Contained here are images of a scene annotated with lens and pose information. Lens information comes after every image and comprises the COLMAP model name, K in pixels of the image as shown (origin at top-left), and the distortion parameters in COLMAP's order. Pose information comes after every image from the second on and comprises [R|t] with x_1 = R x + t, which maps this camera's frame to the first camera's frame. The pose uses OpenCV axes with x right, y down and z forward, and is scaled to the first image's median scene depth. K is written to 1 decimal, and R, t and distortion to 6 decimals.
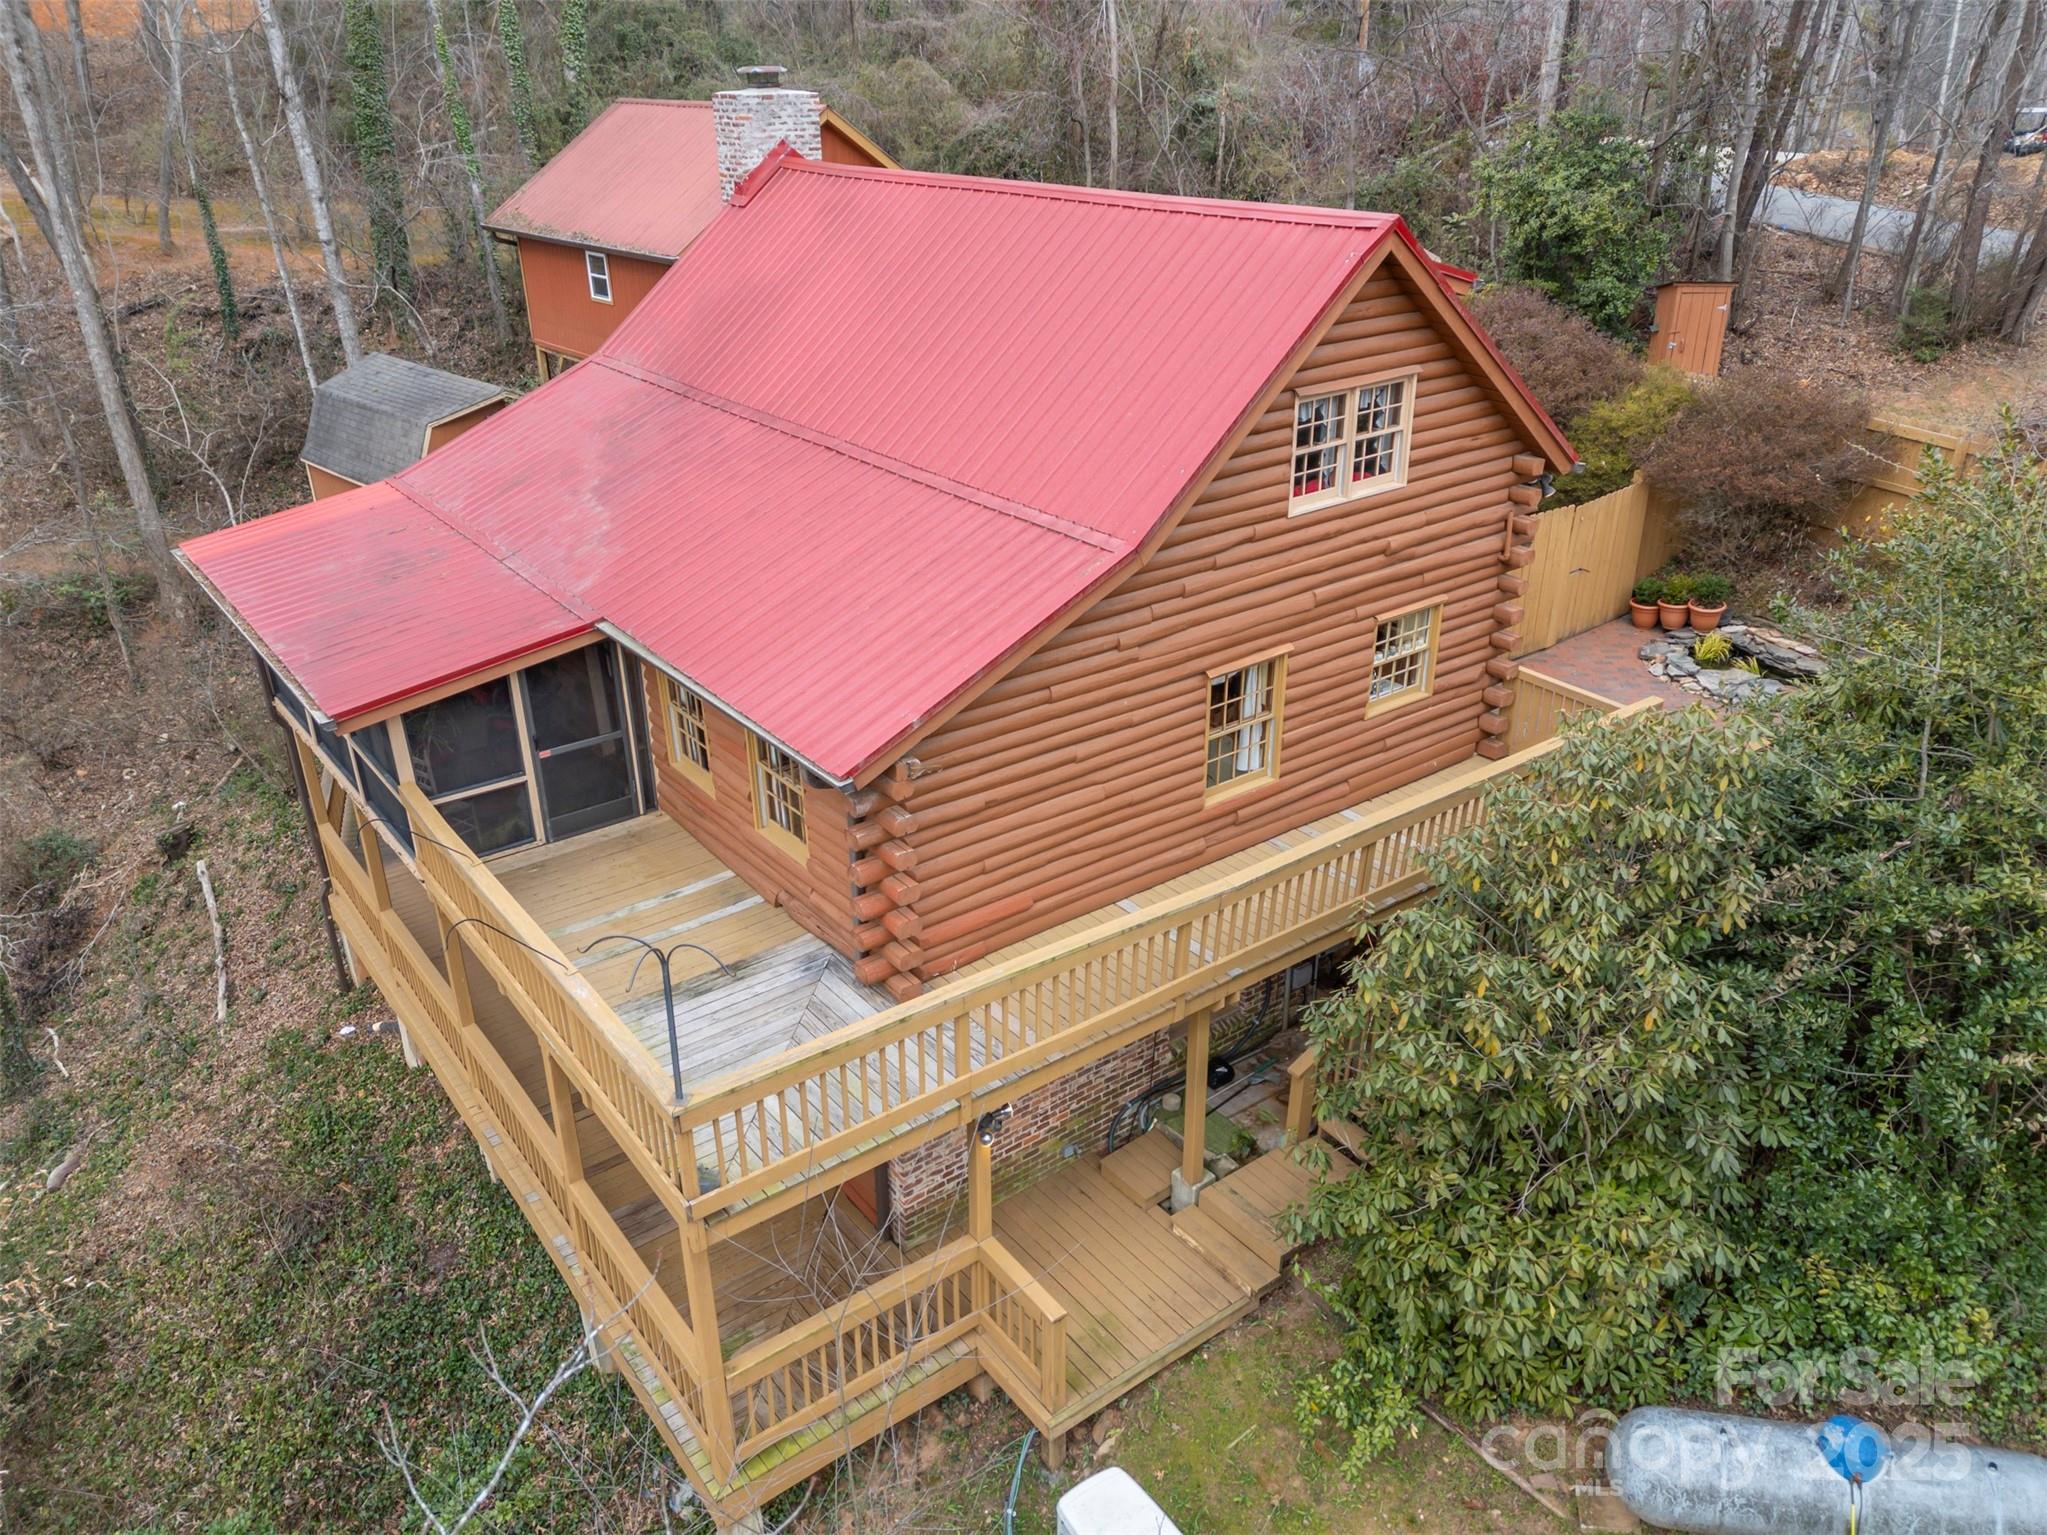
lens RADIAL K [[1421.6, 0, 1023.5], [0, 1421.6, 767.5], [0, 0, 1]] dist [0.063516, -0.003709]
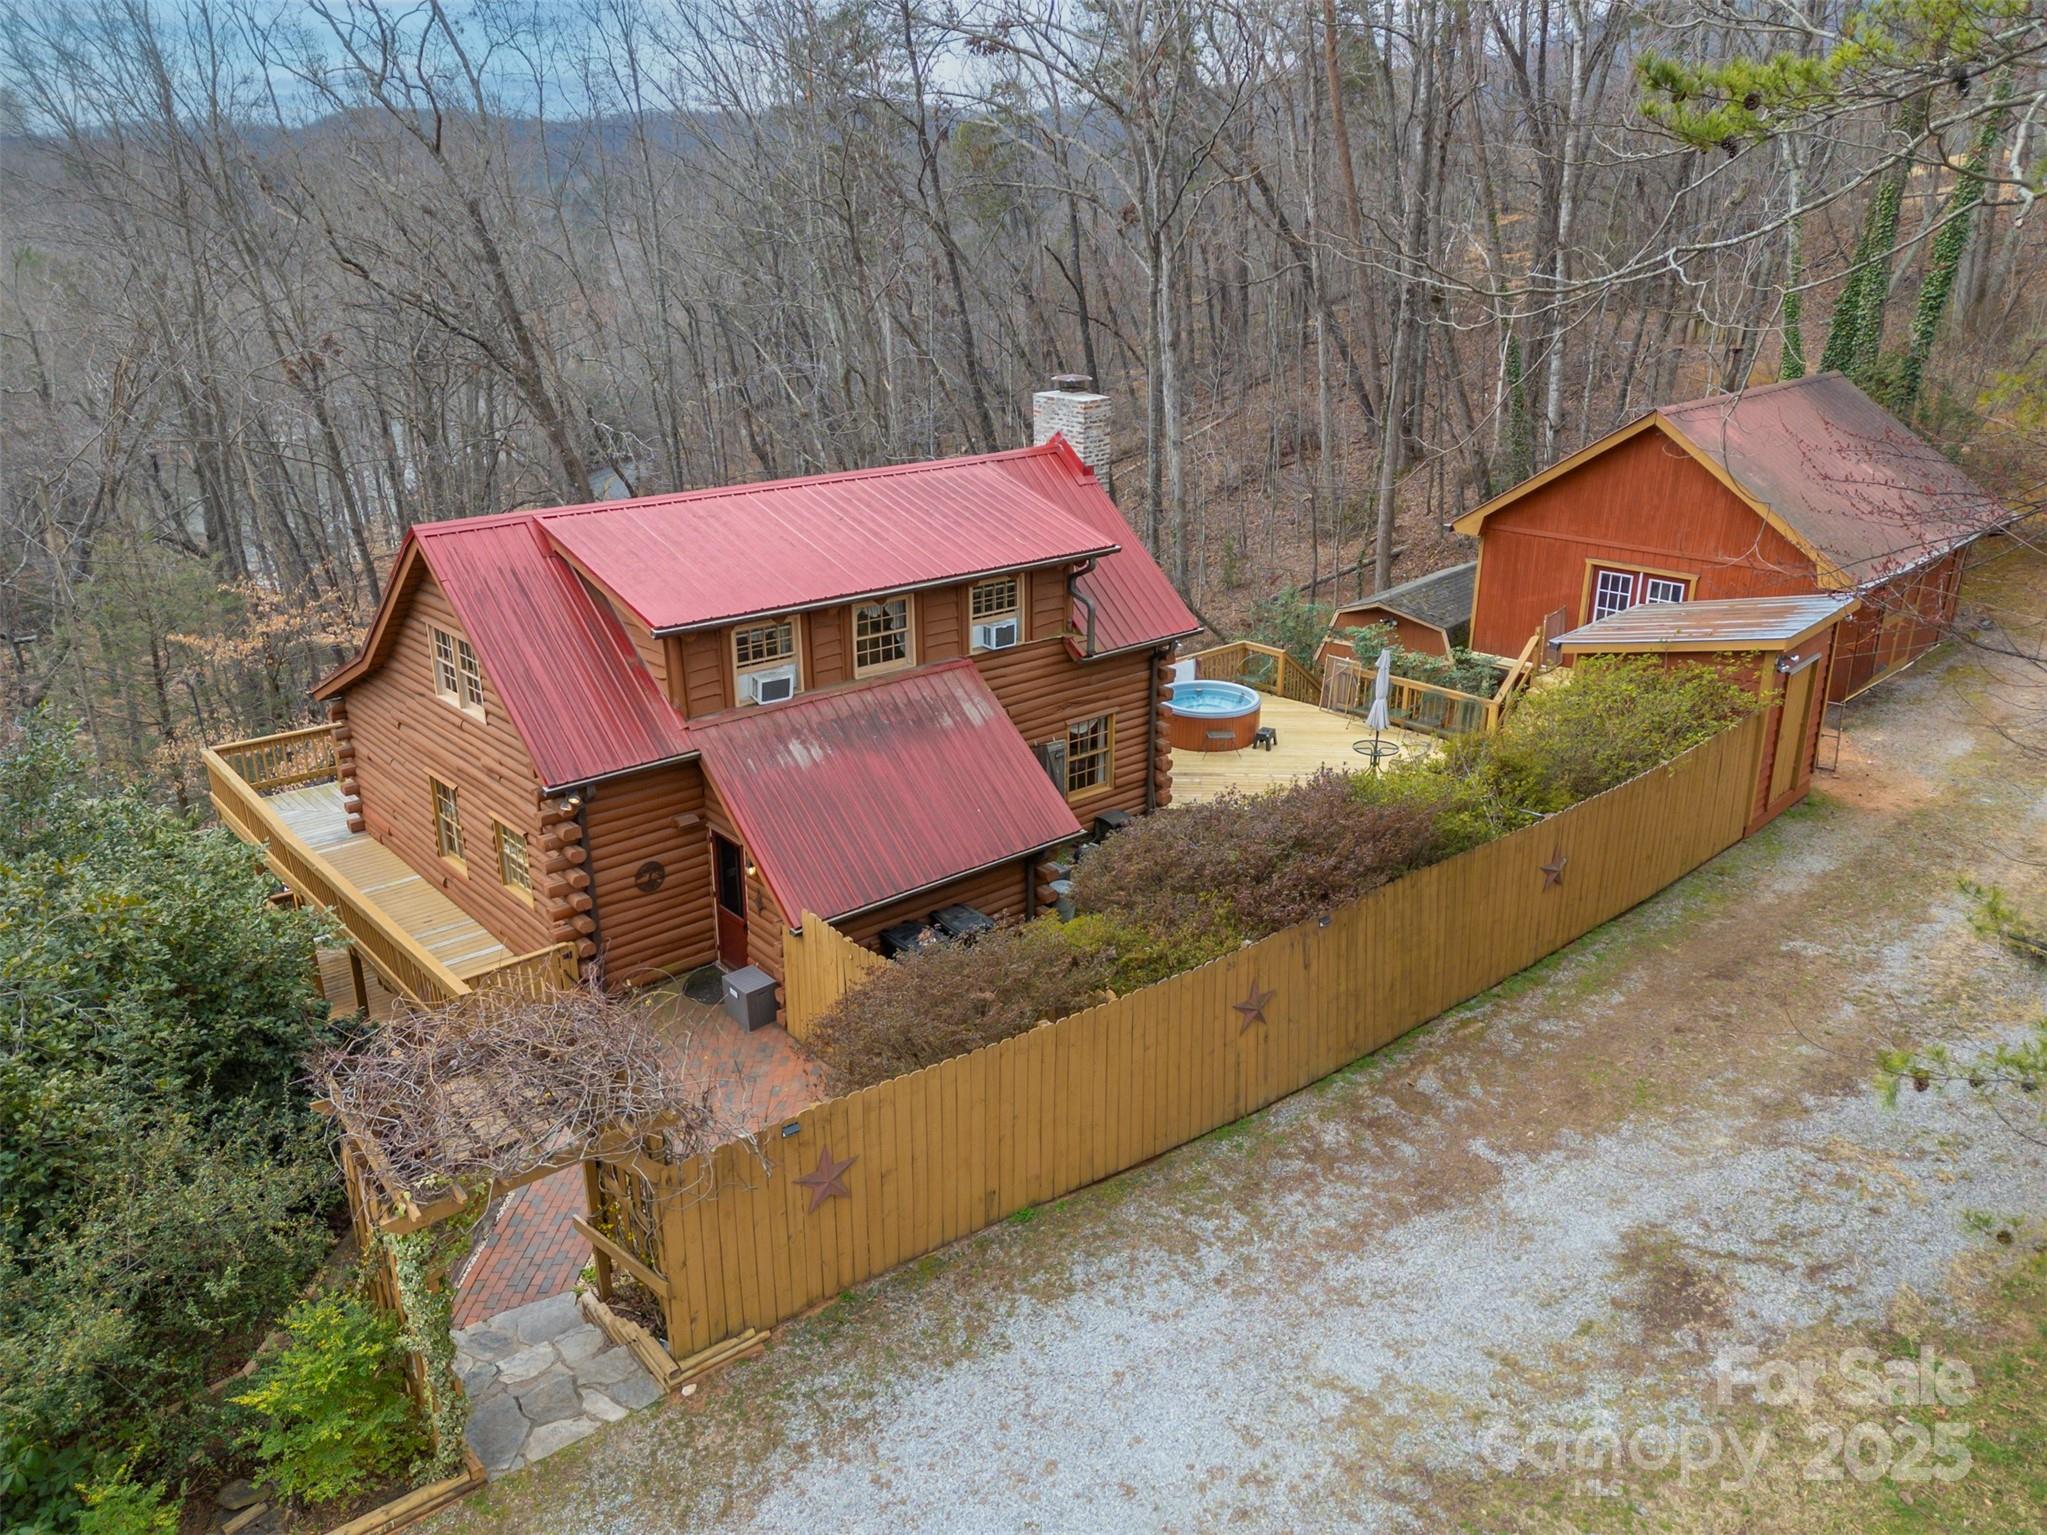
lens RADIAL K [[1421.6, 0, 1023.5], [0, 1421.6, 767.5], [0, 0, 1]] dist [0.063516, -0.003709]
pose [[0.063040, 0.340056, -0.938290, 1.151179], [-0.423027, 0.860629, 0.283489, -0.553712], [0.903922, 0.379051, 0.198107, 0.889424]]
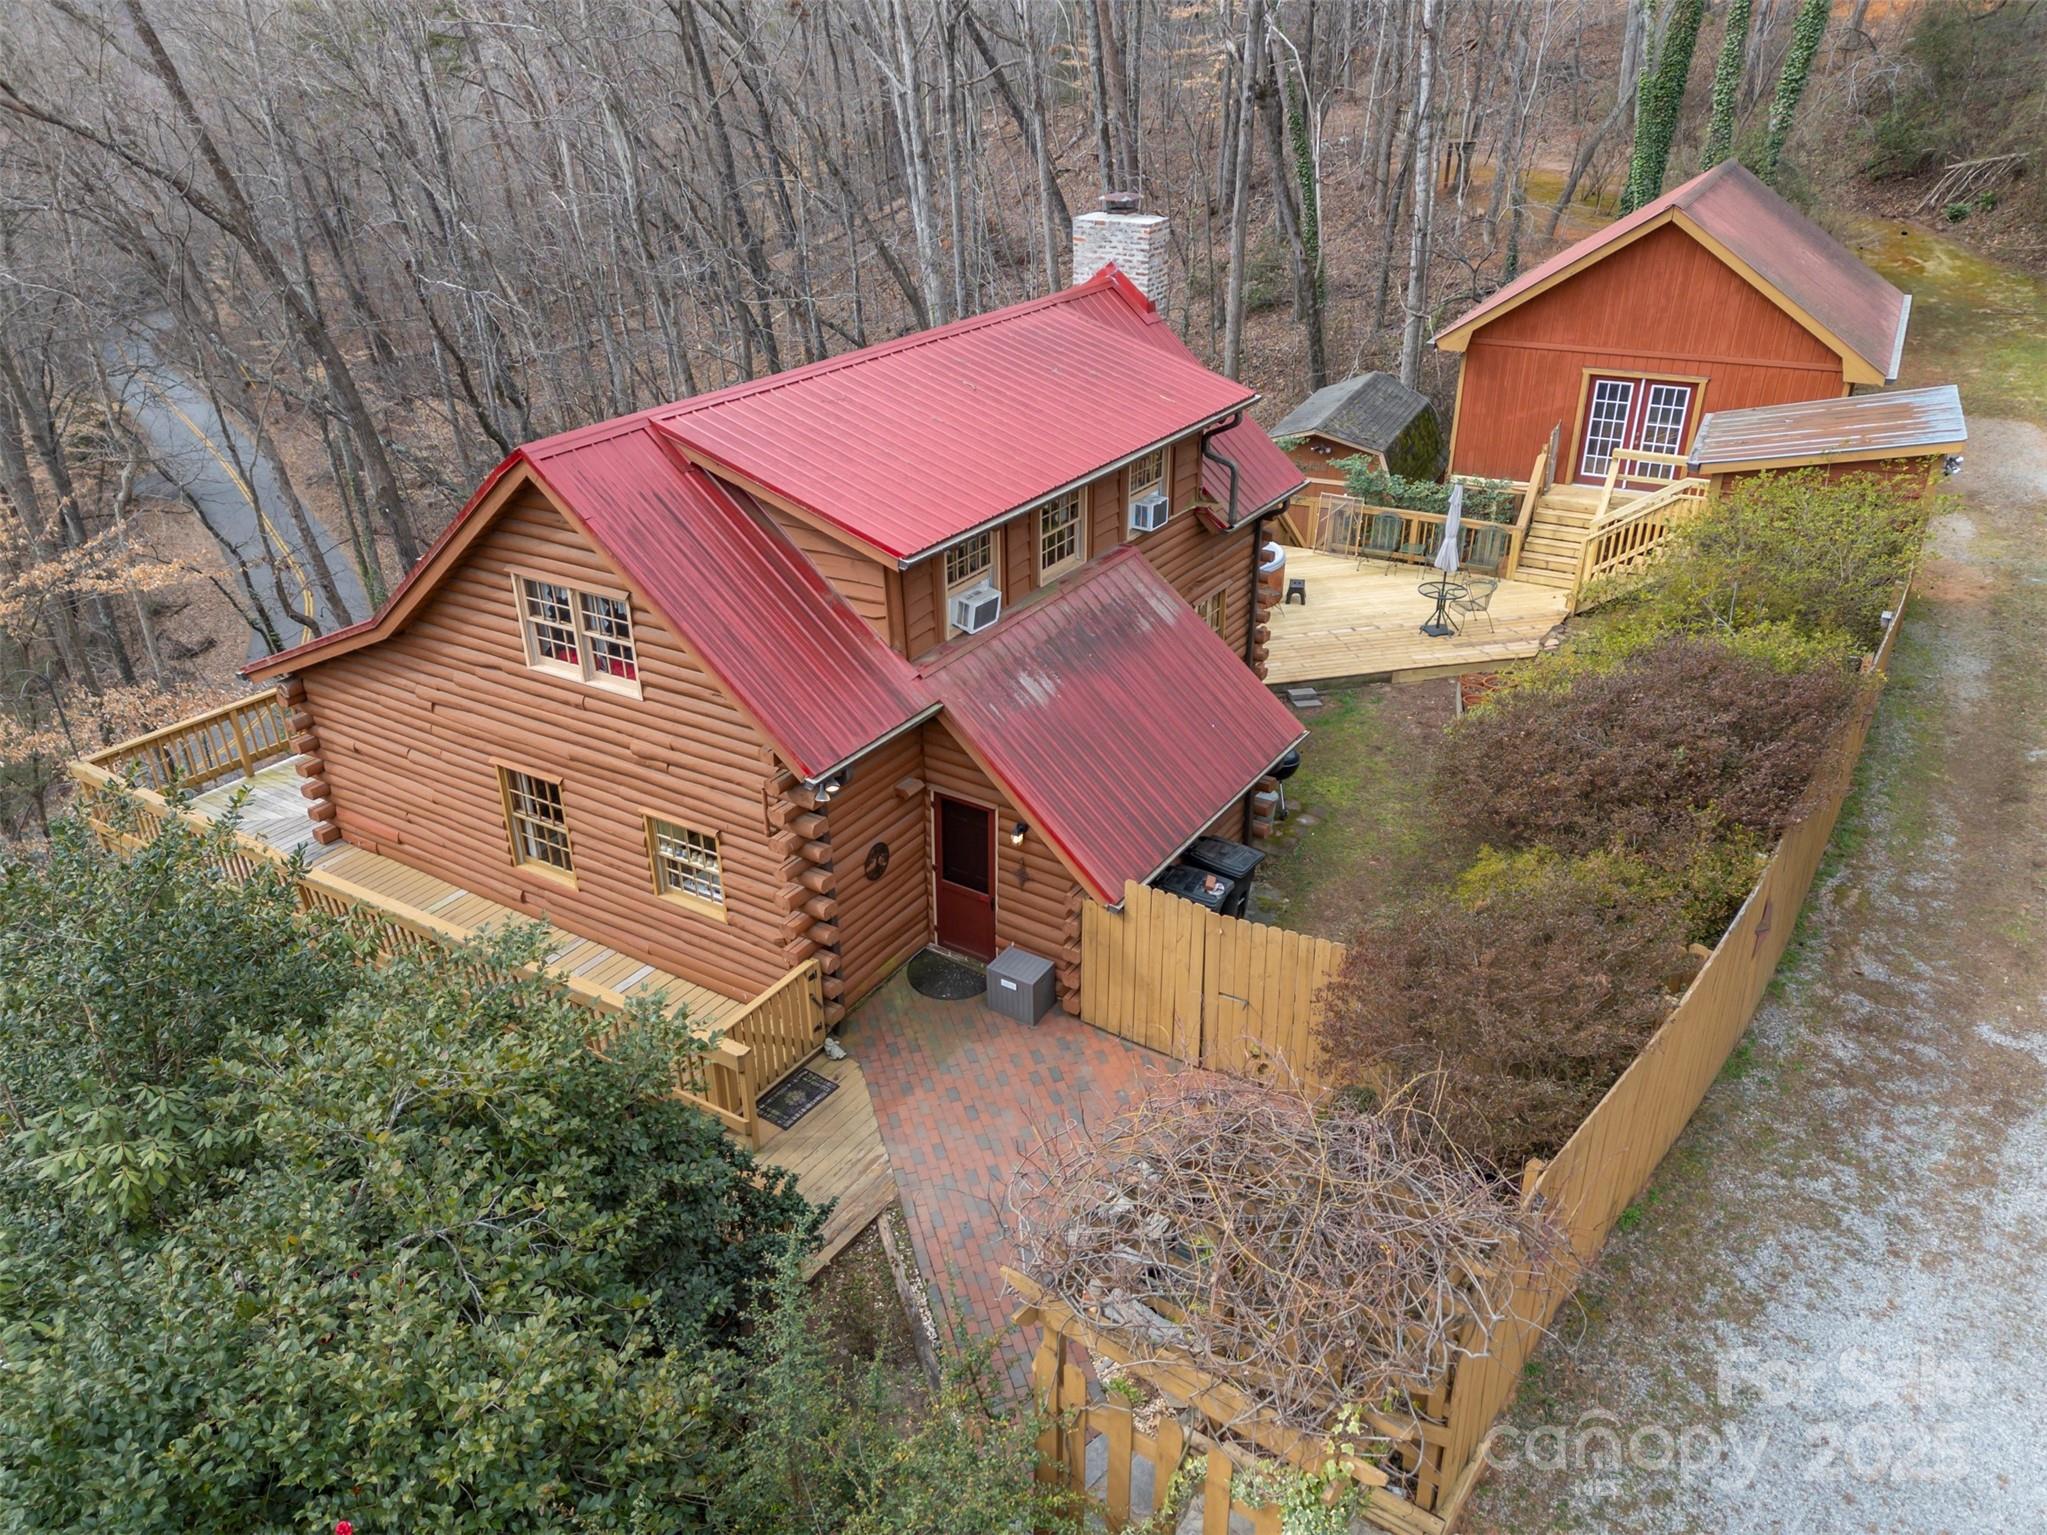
lens RADIAL K [[1421.6, 0, 1023.5], [0, 1421.6, 767.5], [0, 0, 1]] dist [0.063516, -0.003709]
pose [[0.340322, 0.419585, -0.841504, 0.912423], [-0.386658, 0.878206, 0.281513, -0.403476], [0.857133, 0.229570, 0.461109, 0.574181]]
